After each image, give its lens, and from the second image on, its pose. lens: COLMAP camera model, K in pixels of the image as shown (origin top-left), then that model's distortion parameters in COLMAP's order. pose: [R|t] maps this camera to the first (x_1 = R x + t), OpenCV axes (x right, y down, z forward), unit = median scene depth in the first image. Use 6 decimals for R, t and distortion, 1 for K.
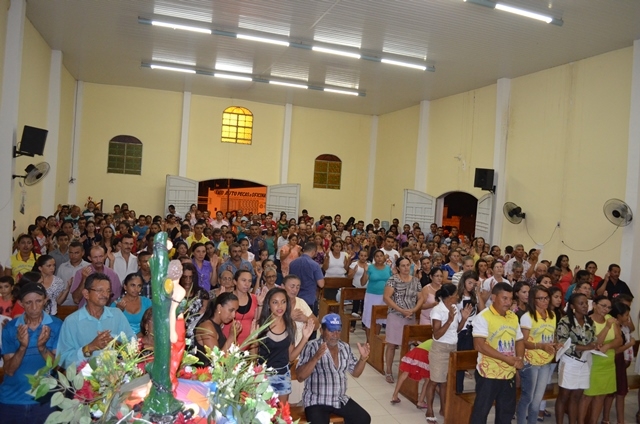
lens RADIAL K [[486.7, 0, 320.0], [0, 486.7, 212.0], [0, 0, 1]] dist [-0.080802, 0.004110]
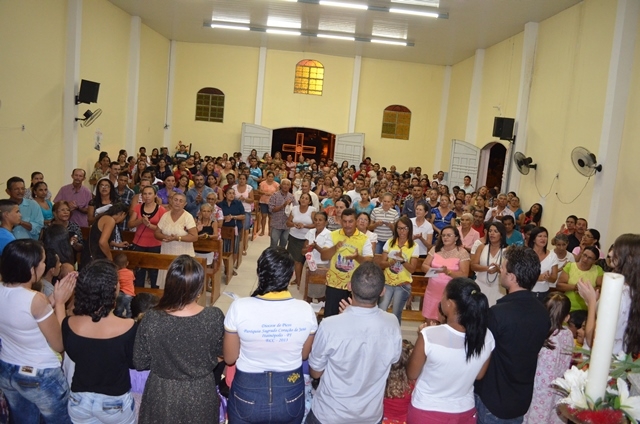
lens RADIAL K [[486.7, 0, 320.0], [0, 486.7, 212.0], [0, 0, 1]] dist [-0.080802, 0.004110]
pose [[0.951850, 0.064725, -0.299654, 0.231941], [-0.037299, 0.994647, 0.096360, 0.016411], [0.304287, -0.080543, 0.949169, -0.041034]]
